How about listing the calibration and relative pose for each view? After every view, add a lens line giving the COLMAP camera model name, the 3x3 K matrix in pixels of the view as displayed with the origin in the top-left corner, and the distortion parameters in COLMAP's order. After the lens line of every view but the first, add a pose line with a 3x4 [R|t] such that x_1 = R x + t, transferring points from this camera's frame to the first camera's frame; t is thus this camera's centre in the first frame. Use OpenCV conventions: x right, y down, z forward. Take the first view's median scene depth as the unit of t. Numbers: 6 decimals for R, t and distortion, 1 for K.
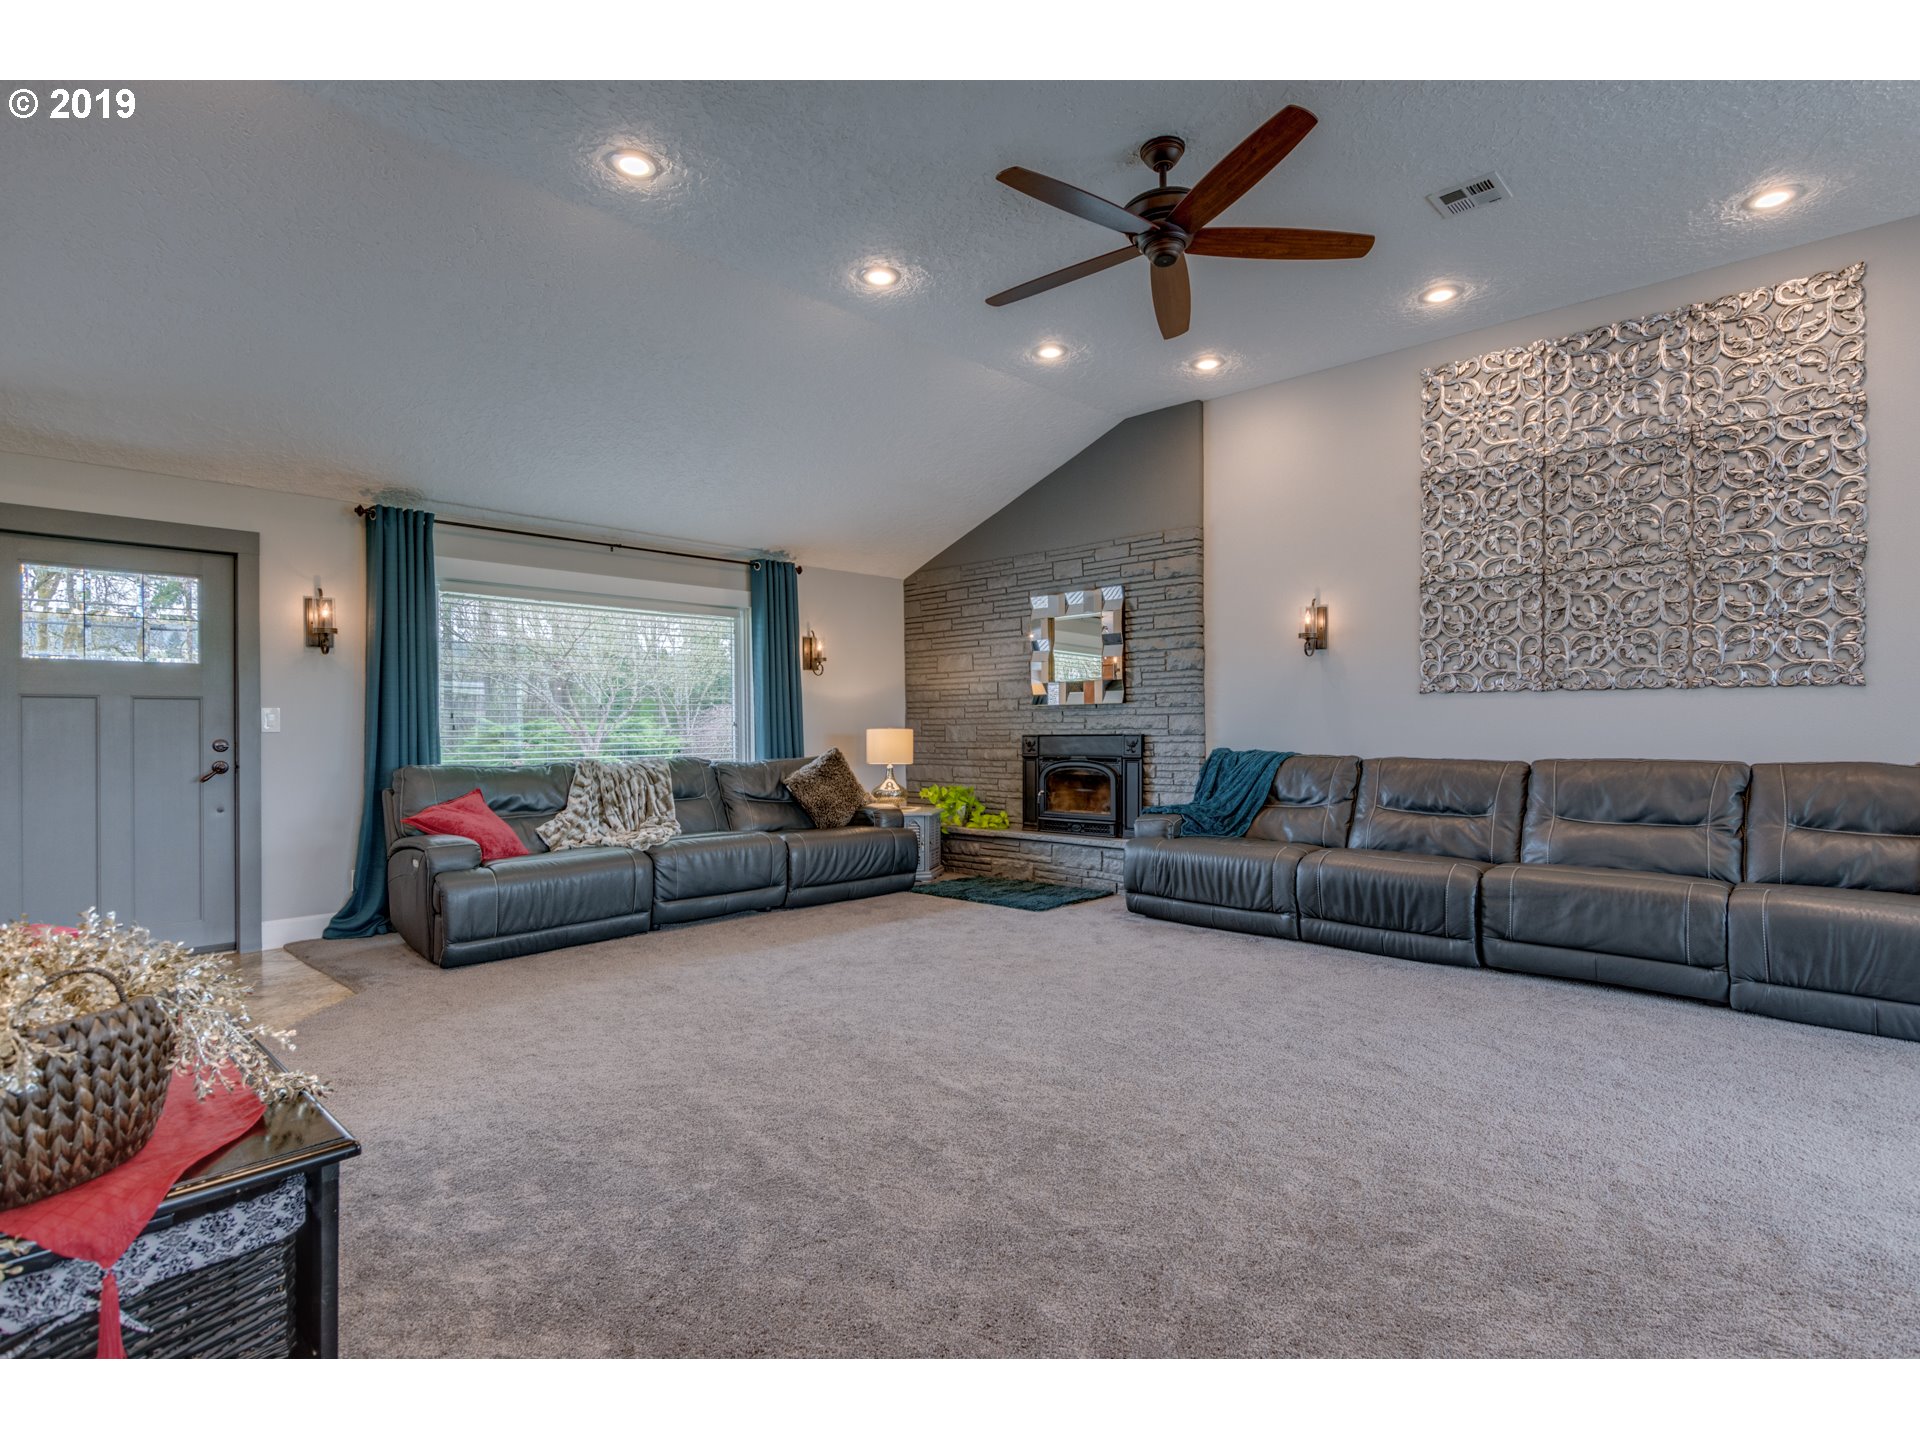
lens RADIAL K [[907.9, 0, 966.2], [0, 907.9, 731.5], [0, 0, 1]] dist [-0.000590, -0.000245]
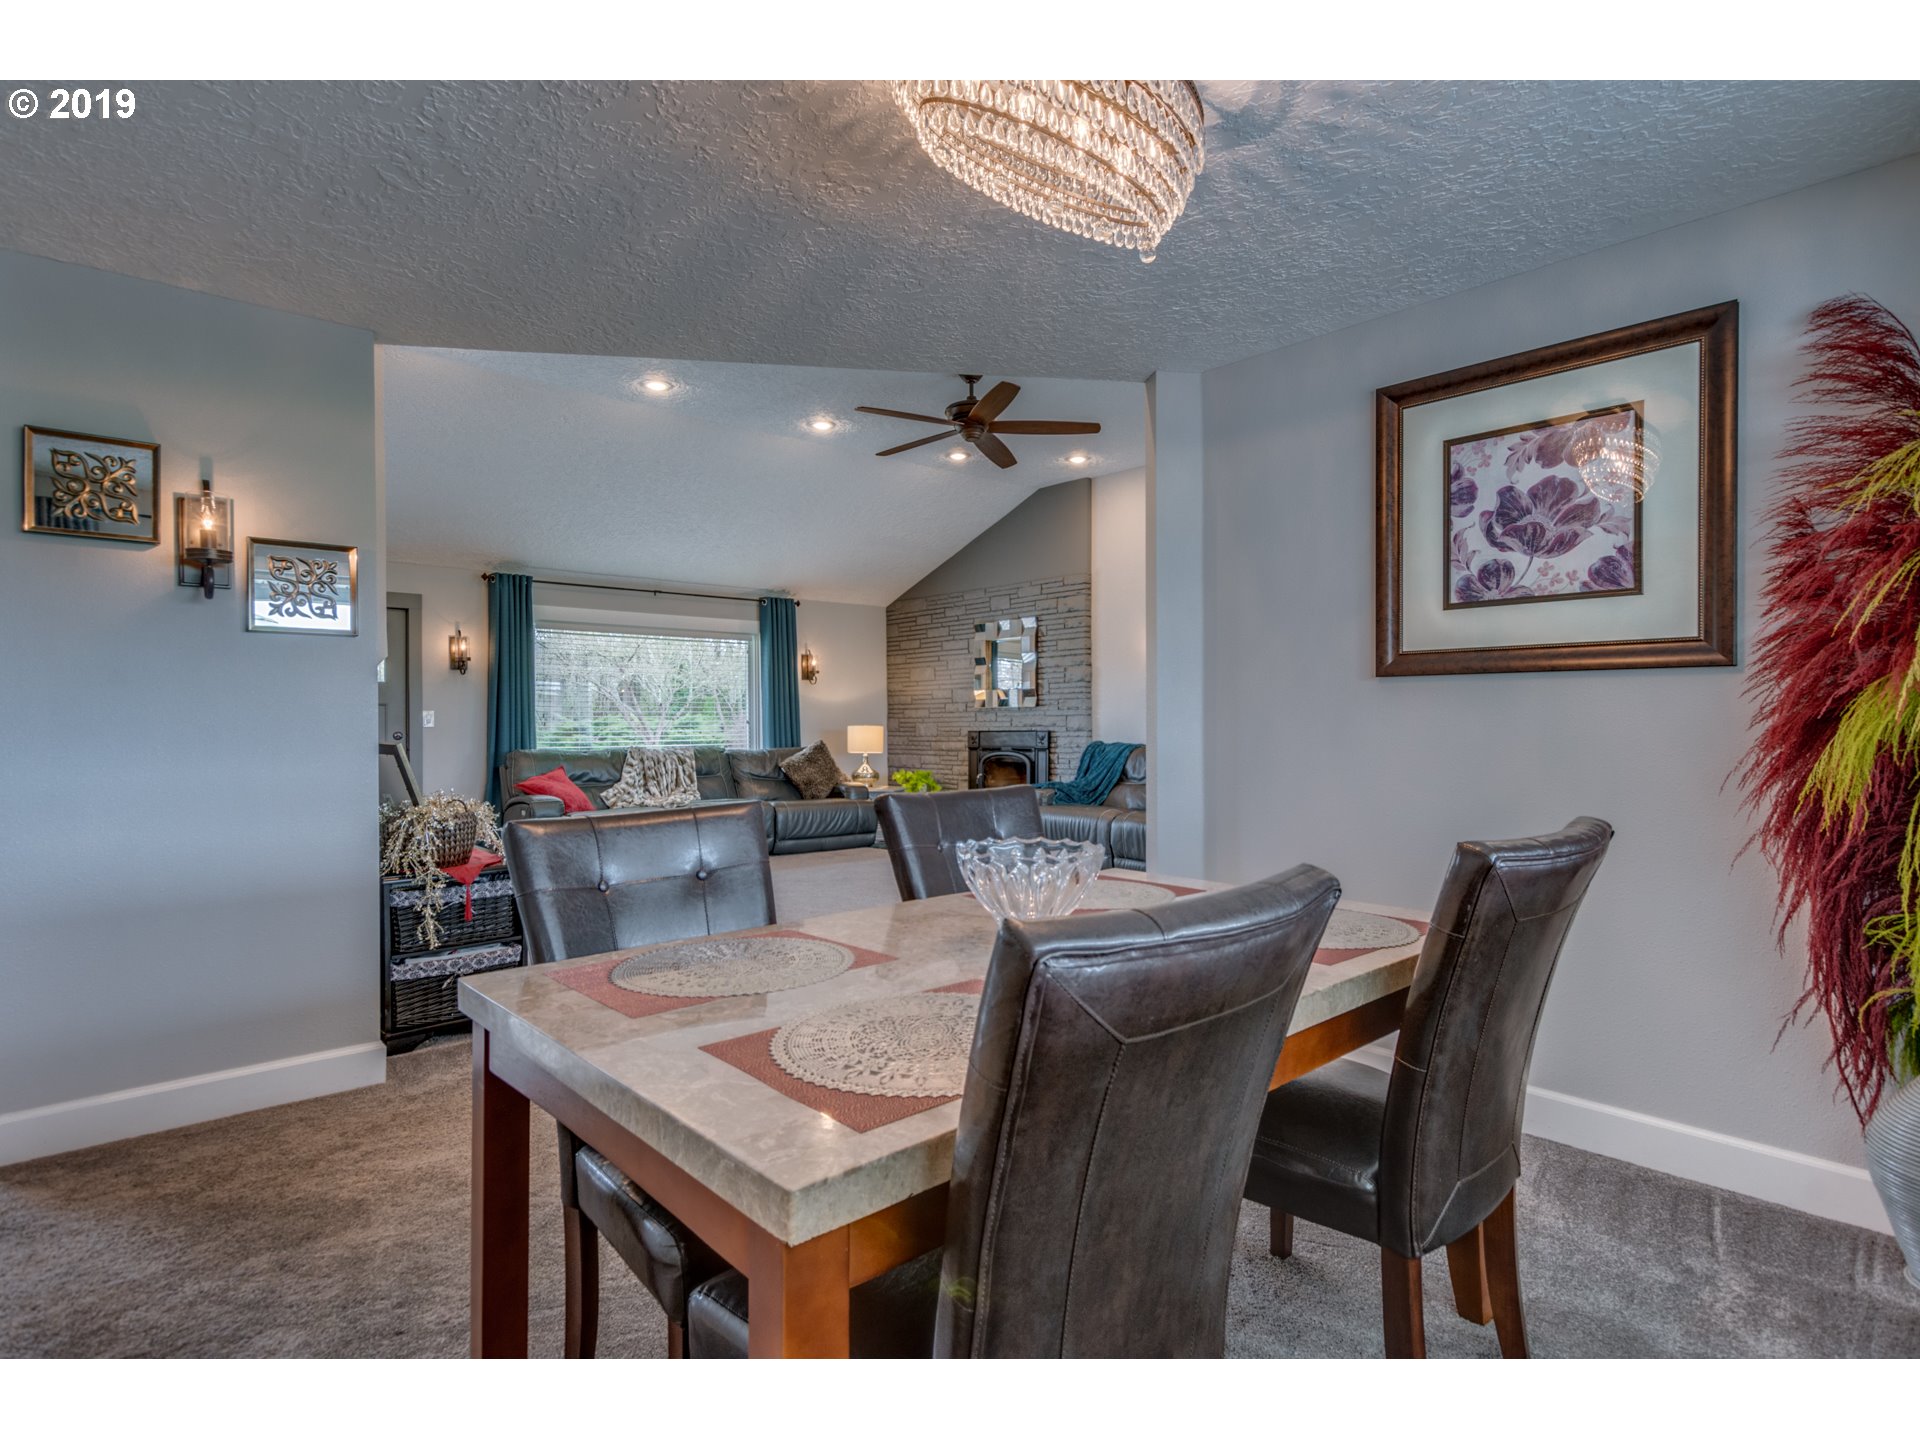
lens RADIAL K [[924.8, 0, 966.3], [0, 924.8, 727.4], [0, 0, 1]] dist [-0.000741, -0.000318]
pose [[0.997439, 0.002680, -0.071470, 0.173171], [-0.002737, 0.999996, -0.000689, -0.000242], [0.071468, 0.000883, 0.997443, -0.348052]]
